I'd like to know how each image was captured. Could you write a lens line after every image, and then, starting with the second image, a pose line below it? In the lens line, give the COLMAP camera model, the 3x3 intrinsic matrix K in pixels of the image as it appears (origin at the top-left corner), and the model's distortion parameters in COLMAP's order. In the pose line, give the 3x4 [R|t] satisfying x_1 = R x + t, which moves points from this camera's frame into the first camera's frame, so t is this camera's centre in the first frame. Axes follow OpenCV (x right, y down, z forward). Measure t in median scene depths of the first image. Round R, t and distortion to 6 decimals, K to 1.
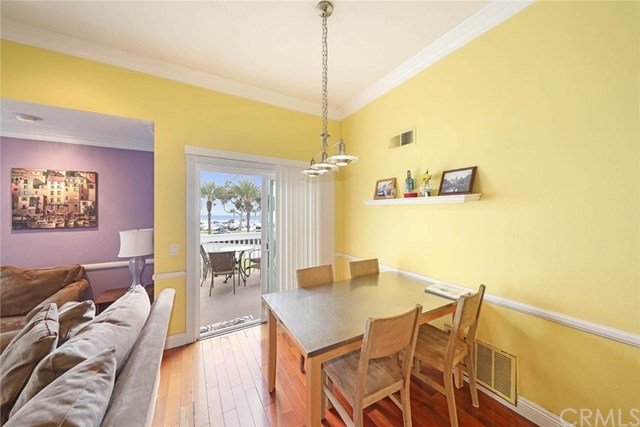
lens RADIAL K [[228.0, 0, 320.0], [0, 228.0, 213.5], [0, 0, 1]] dist [-0.003131, -0.000393]
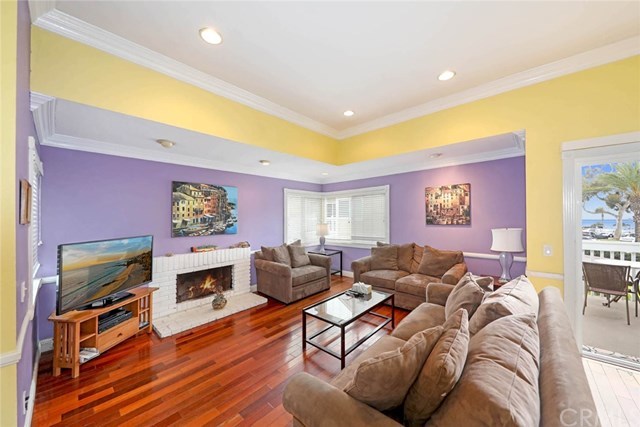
lens RADIAL K [[228.0, 0, 320.0], [0, 228.0, 213.5], [0, 0, 1]] dist [-0.003131, -0.000393]
pose [[0.323137, -0.011211, -0.946286, -0.019788], [0.004557, 0.999937, -0.010291, 0.003031], [0.946341, -0.000987, 0.323167, -0.265975]]
